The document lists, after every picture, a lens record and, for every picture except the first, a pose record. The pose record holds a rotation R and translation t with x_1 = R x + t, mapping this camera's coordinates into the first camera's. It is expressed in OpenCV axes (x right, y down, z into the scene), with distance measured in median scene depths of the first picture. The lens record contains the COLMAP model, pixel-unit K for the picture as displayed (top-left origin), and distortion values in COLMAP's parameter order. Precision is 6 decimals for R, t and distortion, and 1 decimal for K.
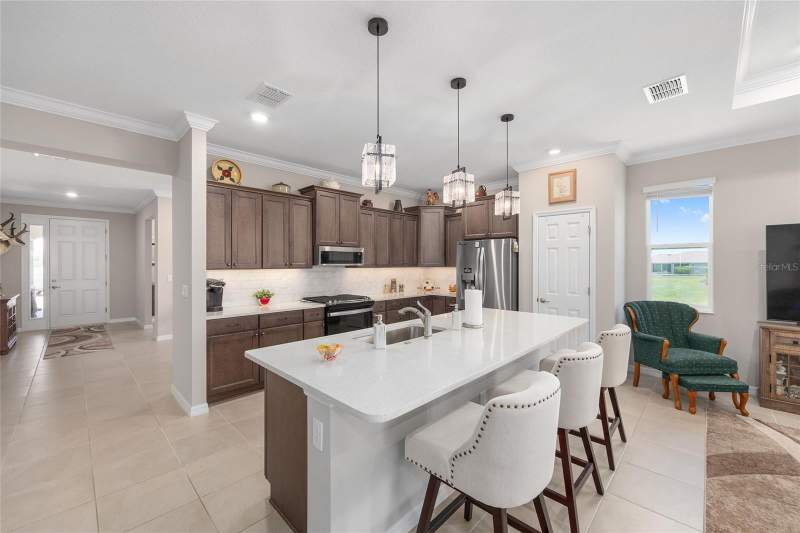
lens RADIAL K [[323.1, 0, 402.7], [0, 323.1, 262.9], [0, 0, 1]] dist [0.014017, 0.000341]
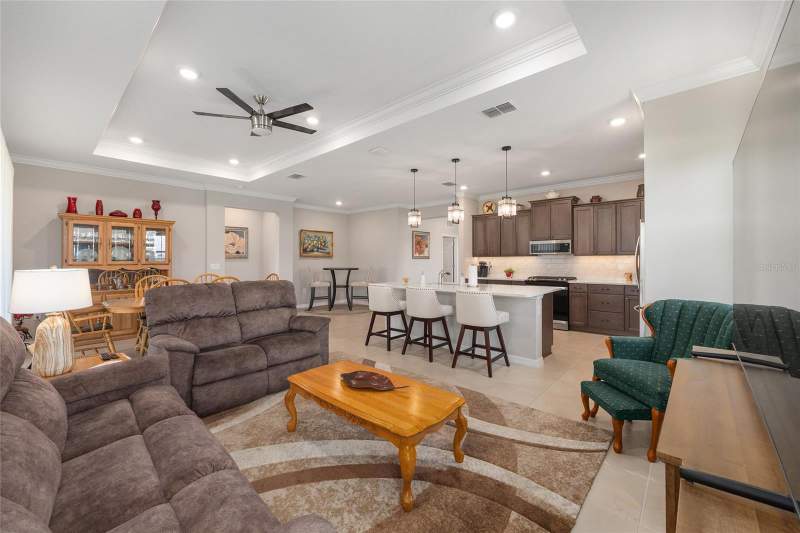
lens RADIAL K [[323.1, 0, 399.5], [0, 323.1, 260.0], [0, 0, 1]] dist [0.014017, 0.000341]
pose [[0.020914, 0.003856, -0.999774, 1.556216], [0.009196, 0.999950, 0.004049, 0.029929], [0.999739, -0.009279, 0.020877, 0.452484]]
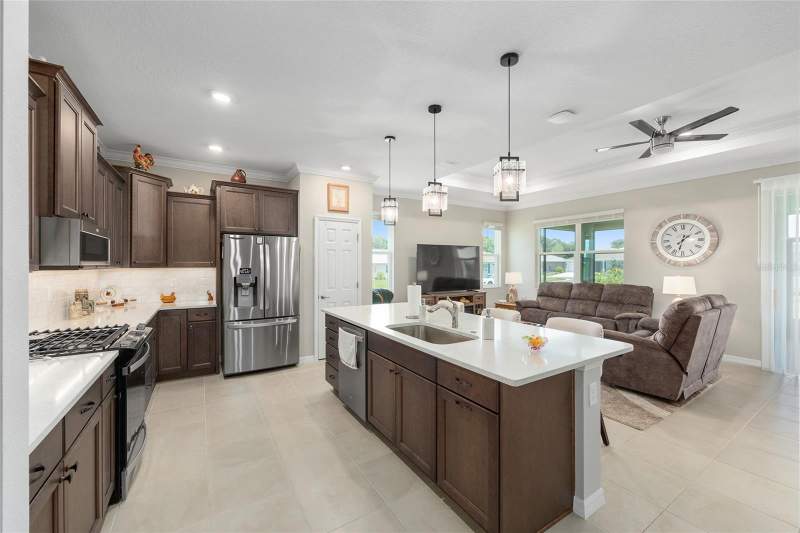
lens RADIAL K [[323.1, 0, 402.6], [0, 323.1, 265.8], [0, 0, 1]] dist [0.014017, 0.000341]
pose [[0.241840, -0.002163, 0.970314, -0.551382], [-0.005979, 0.999975, 0.003719, 0.004606], [-0.970298, -0.006701, 0.241821, 0.456691]]
